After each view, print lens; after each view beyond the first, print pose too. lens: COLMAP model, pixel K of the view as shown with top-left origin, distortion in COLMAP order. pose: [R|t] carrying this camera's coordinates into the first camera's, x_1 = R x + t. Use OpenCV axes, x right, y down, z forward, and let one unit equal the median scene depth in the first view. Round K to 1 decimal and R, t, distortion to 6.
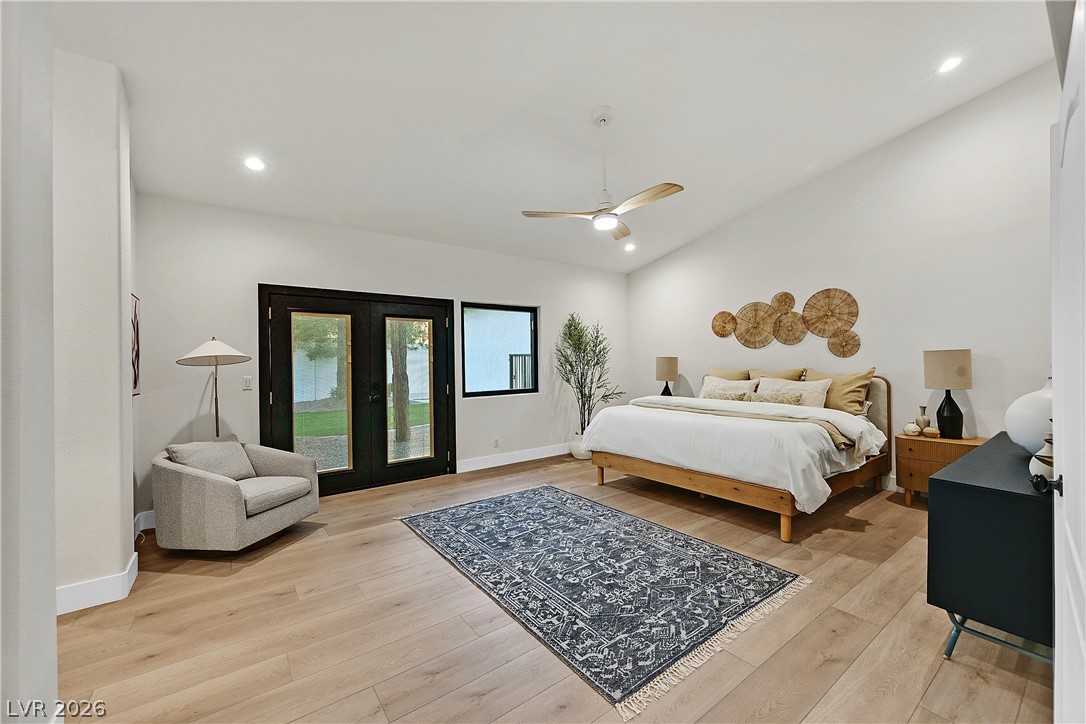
lens RADIAL K [[430.2, 0, 543.0], [0, 430.2, 362.0], [0, 0, 1]] dist [-0.000933, -0.000055]
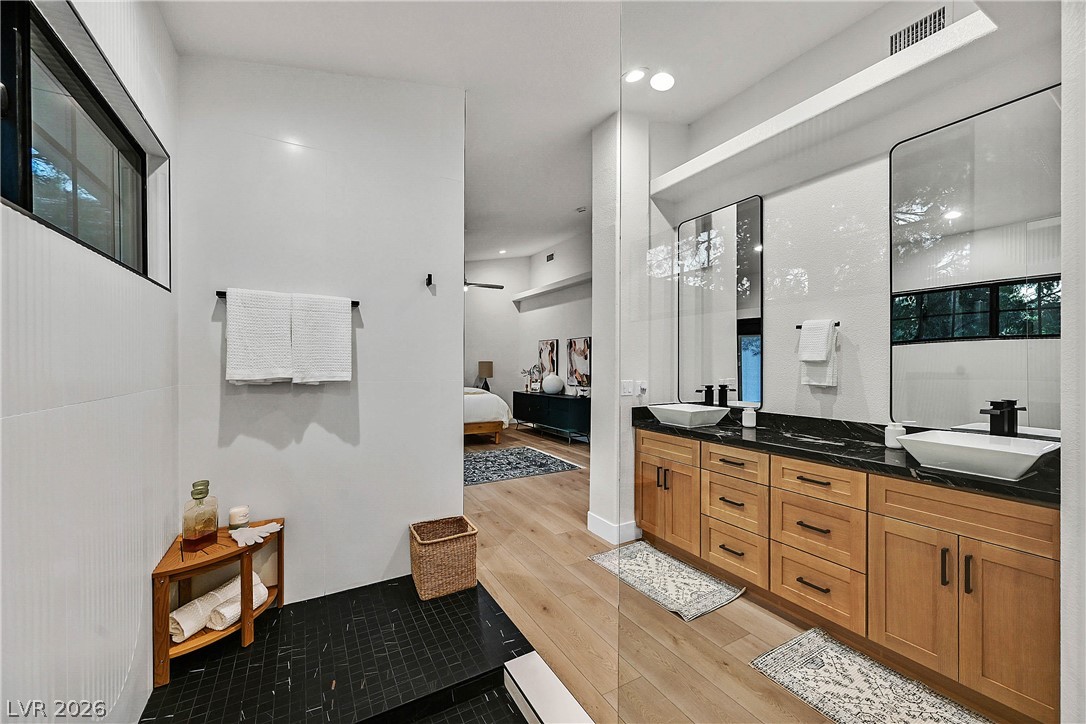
lens RADIAL K [[430.2, 0, 543.0], [0, 430.2, 362.0], [0, 0, 1]] dist [-0.000933, -0.000055]
pose [[0.126075, 0.010709, 0.991963, -2.524694], [0.001622, 0.999938, -0.011001, 0.002393], [-0.992019, 0.002996, 0.126049, 0.684600]]
